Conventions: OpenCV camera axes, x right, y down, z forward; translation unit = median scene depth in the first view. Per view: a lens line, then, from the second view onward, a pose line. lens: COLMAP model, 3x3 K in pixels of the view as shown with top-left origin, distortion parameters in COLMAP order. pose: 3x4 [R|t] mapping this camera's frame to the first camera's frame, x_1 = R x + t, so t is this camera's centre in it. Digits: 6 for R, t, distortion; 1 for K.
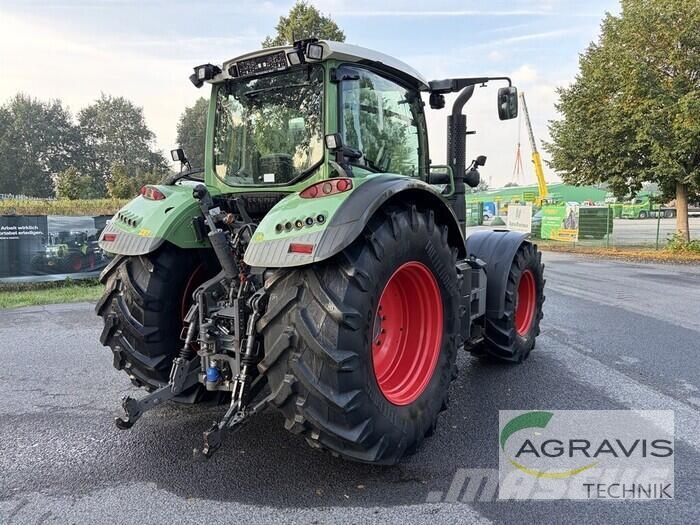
lens RADIAL K [[539.5, 0, 360.7], [0, 539.5, 261.9], [0, 0, 1]] dist [0.085992, -0.100720]
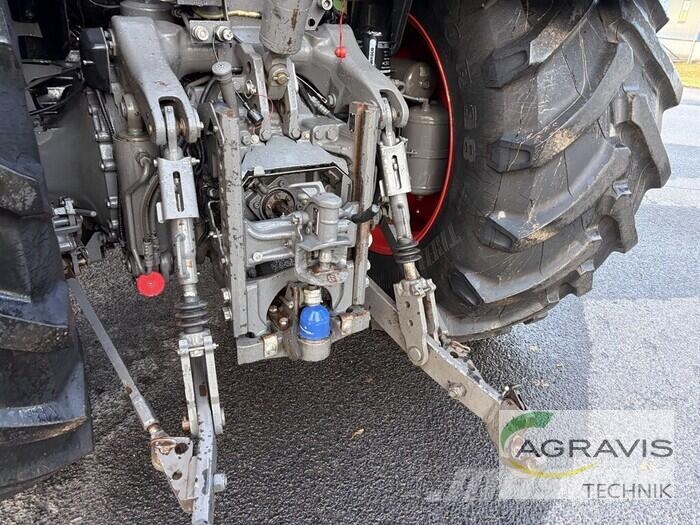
lens RADIAL K [[525.9, 0, 349.2], [0, 525.9, 269.0], [0, 0, 1]] dist [0.046679, -0.002147]
pose [[0.415481, -0.371399, 0.830324, -0.536670], [0.049018, 0.920659, 0.387278, 0.026693], [-0.908280, -0.120206, 0.400721, 0.800196]]
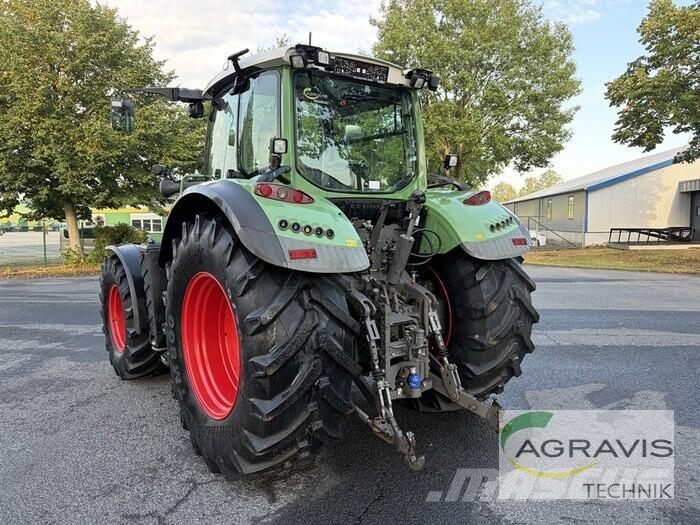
lens RADIAL K [[539.5, 0, 360.7], [0, 539.5, 261.9], [0, 0, 1]] dist [0.085992, -0.100720]
pose [[0.290967, -0.075090, 0.953782, -1.171719], [0.111861, 0.992748, 0.044032, -0.060031], [-0.950171, 0.093879, 0.297257, 0.751388]]
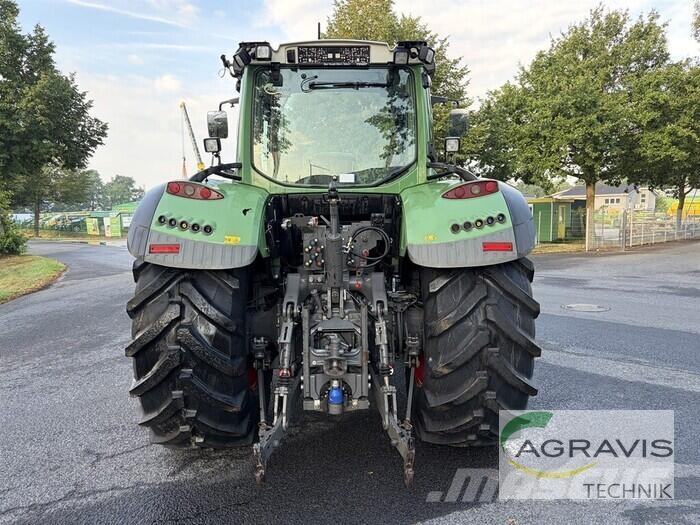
lens RADIAL K [[539.5, 0, 360.7], [0, 539.5, 261.9], [0, 0, 1]] dist [0.085992, -0.100720]
pose [[0.804976, -0.052391, 0.590990, -0.720823], [0.063414, 0.997985, 0.002096, -0.011028], [-0.589909, 0.035790, 0.806676, 0.243717]]
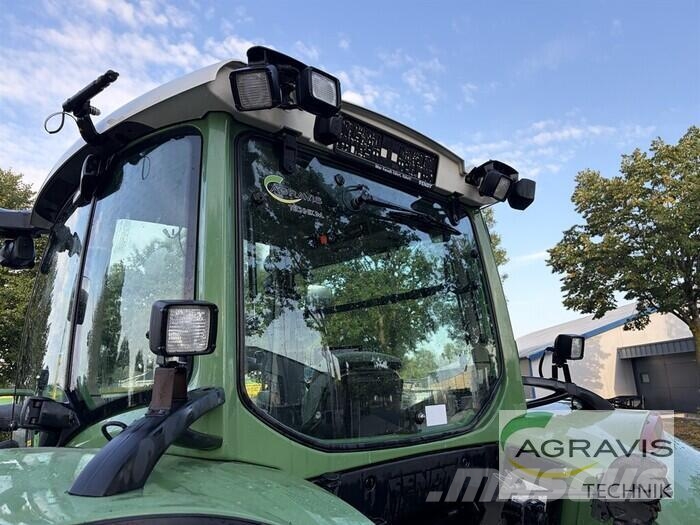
lens RADIAL K [[525.9, 0, 349.2], [0, 525.9, 269.0], [0, 0, 1]] dist [0.046679, -0.002147]
pose [[0.169090, 0.206805, 0.963660, -0.589286], [0.148650, 0.961203, -0.232361, -0.180294], [-0.974326, 0.182538, 0.131788, 1.008668]]
